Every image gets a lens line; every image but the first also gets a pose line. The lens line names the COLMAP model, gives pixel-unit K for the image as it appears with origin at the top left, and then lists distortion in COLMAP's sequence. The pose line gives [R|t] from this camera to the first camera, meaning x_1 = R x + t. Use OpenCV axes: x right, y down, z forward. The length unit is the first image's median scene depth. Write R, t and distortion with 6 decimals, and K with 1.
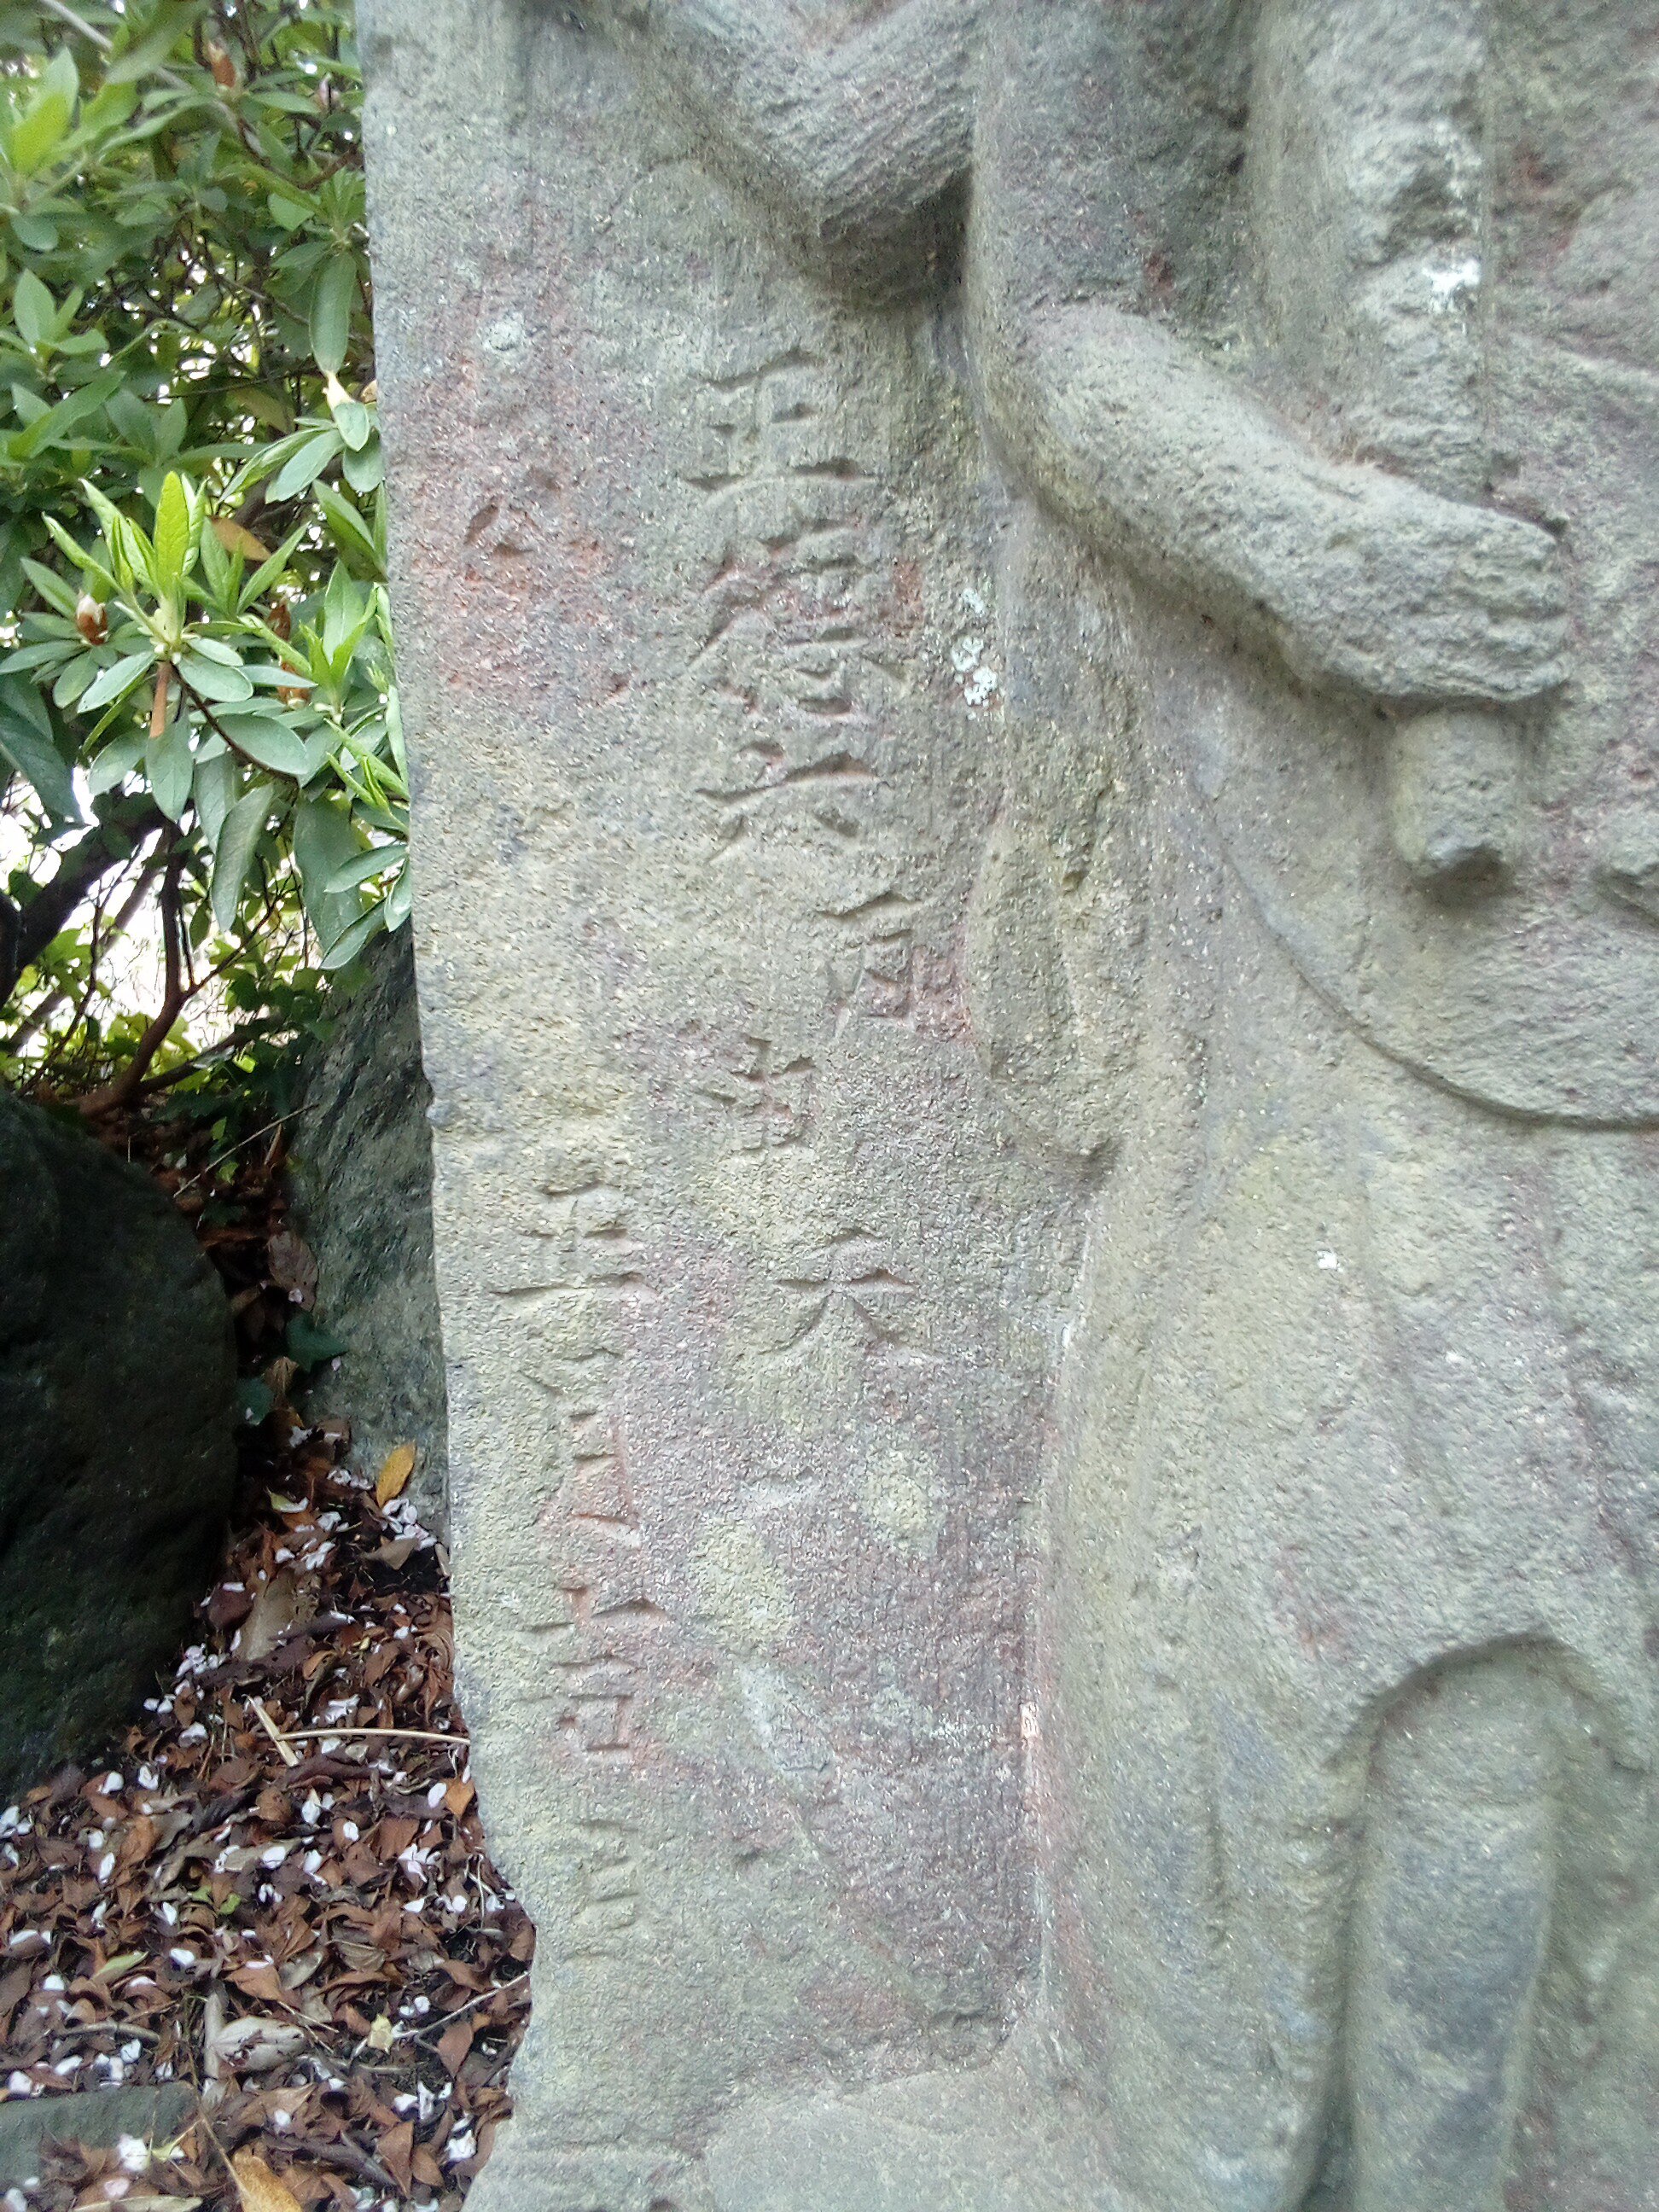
lens RADIAL K [[1865.7, 0, 833.6], [0, 1865.7, 1104.1], [0, 0, 1]] dist [0.064511, -0.108388]
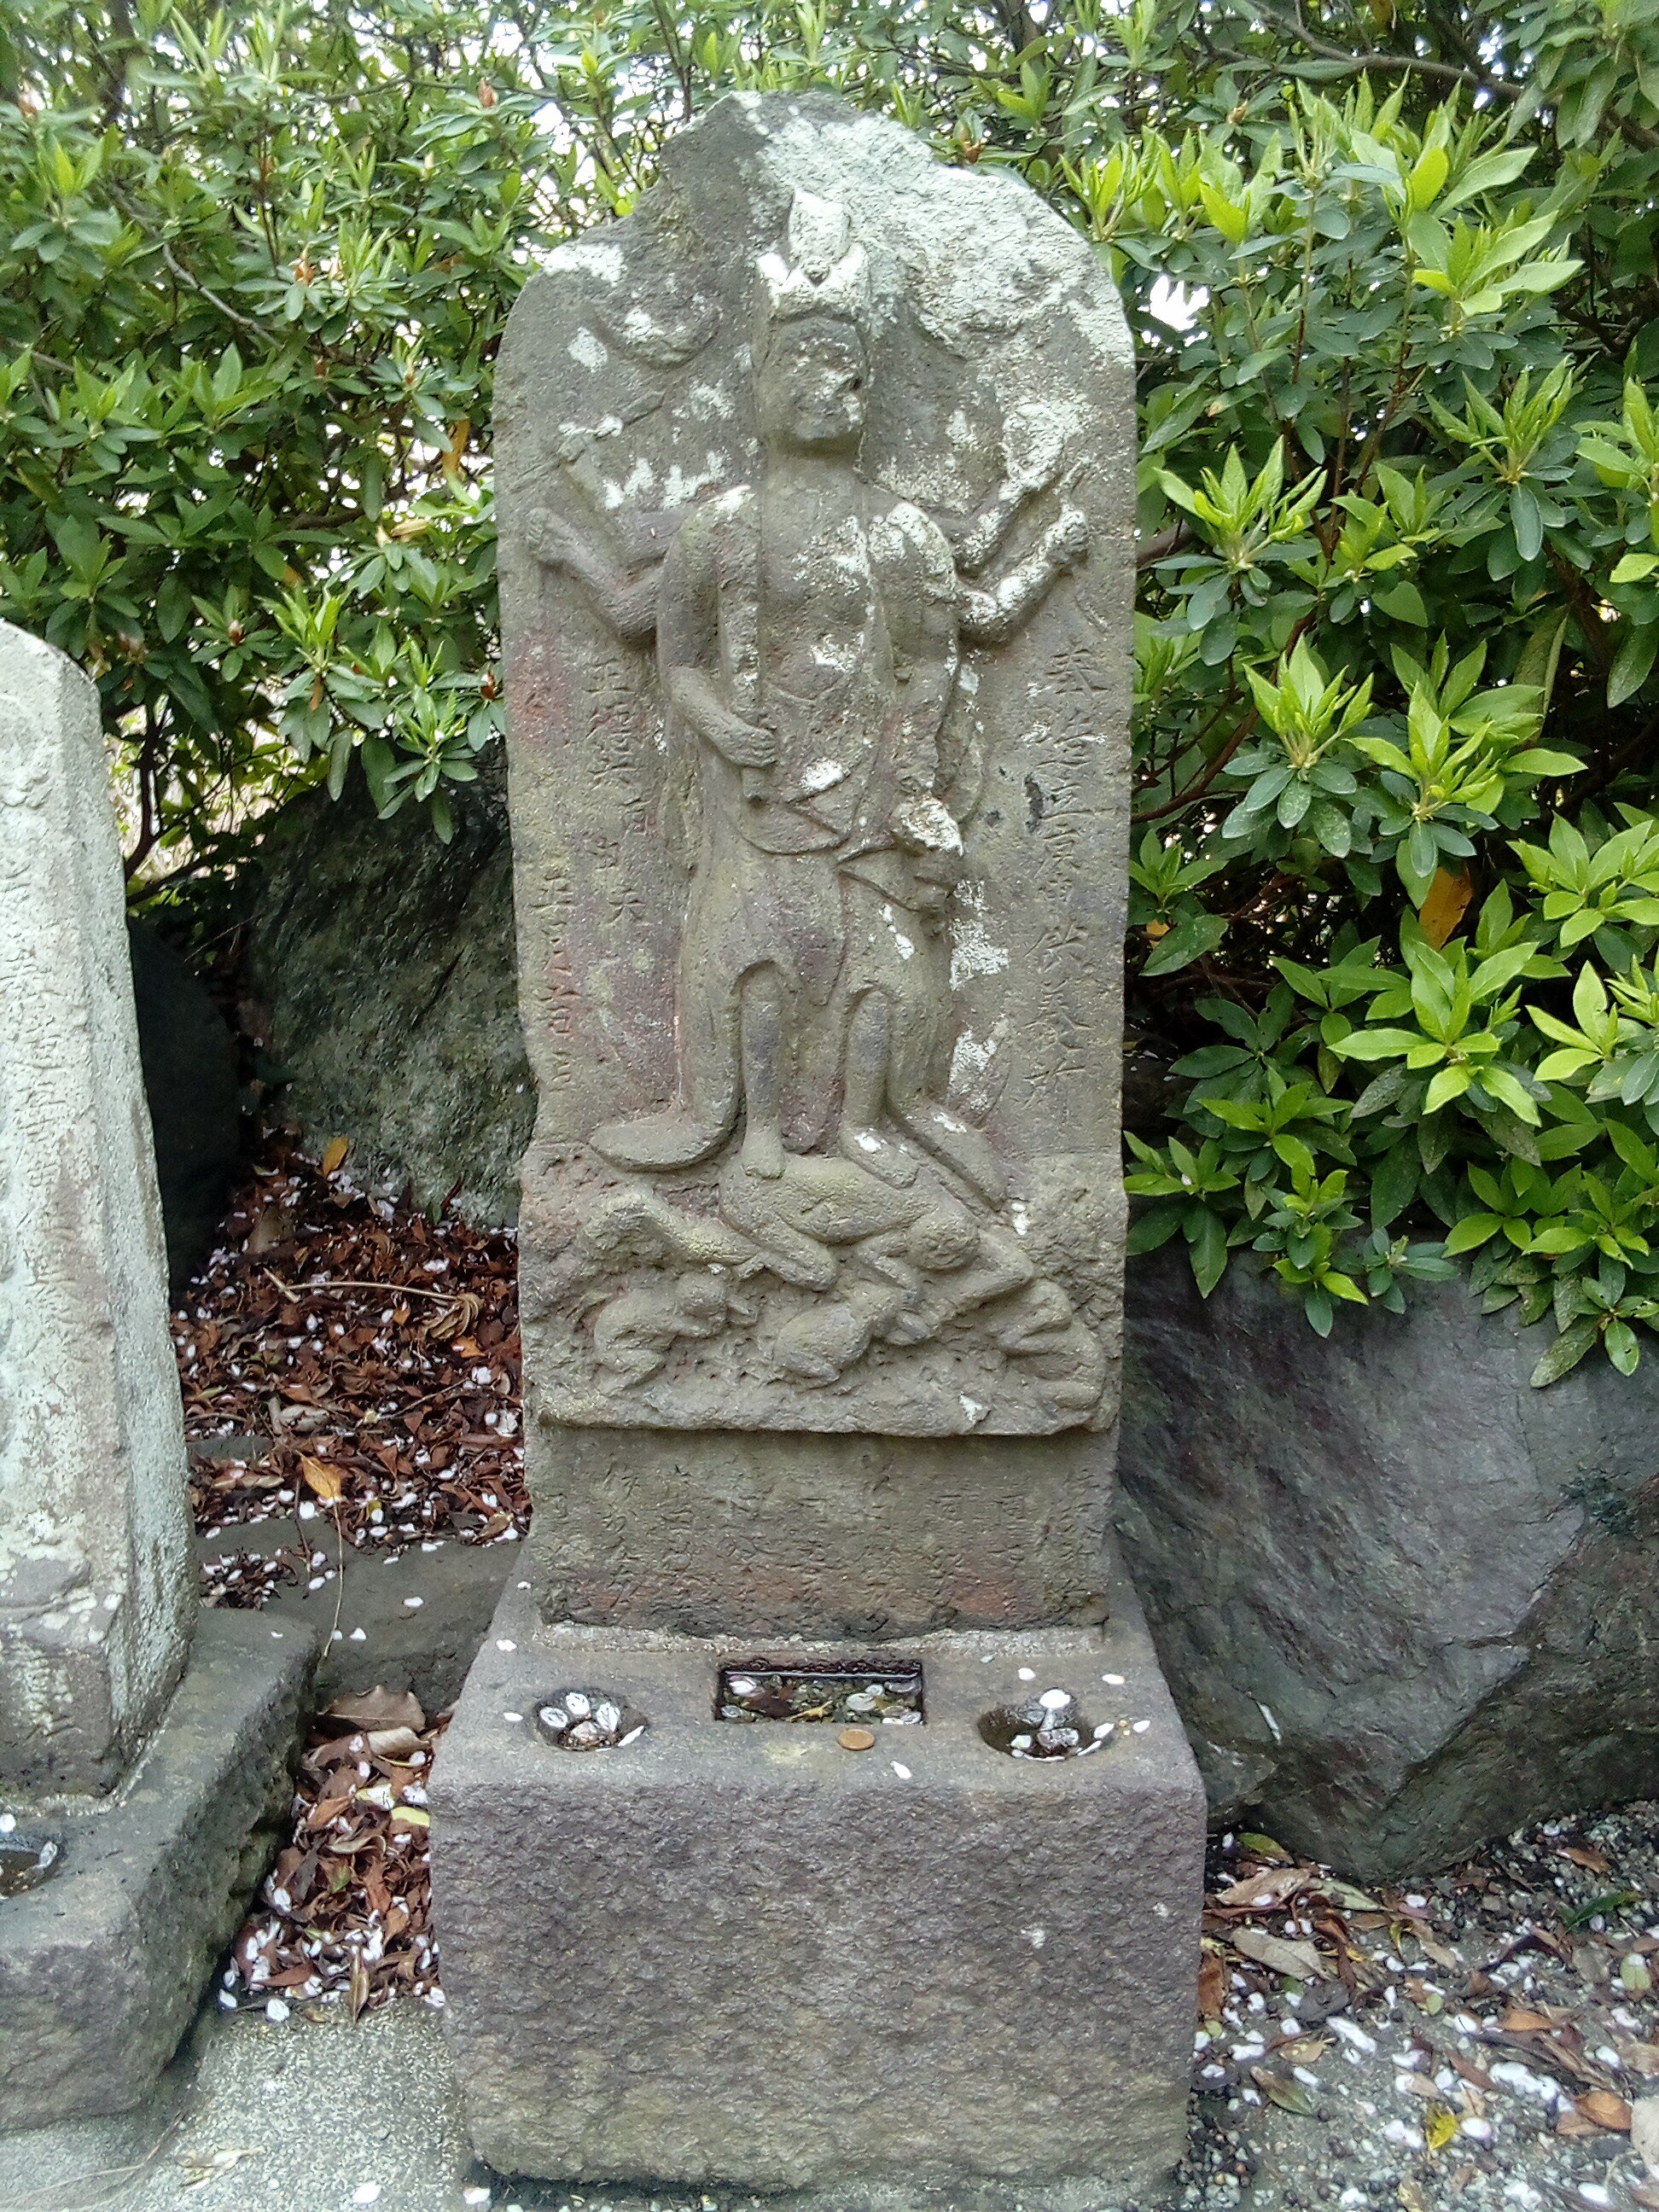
lens RADIAL K [[1865.7, 0, 849.0], [0, 1865.7, 1108.1], [0, 0, 1]] dist [0.064511, -0.108388]
pose [[0.993083, 0.001023, 0.117408, 0.002348], [-0.009586, 0.997330, 0.072391, 0.065637], [-0.117020, -0.073016, 0.990442, -0.800810]]
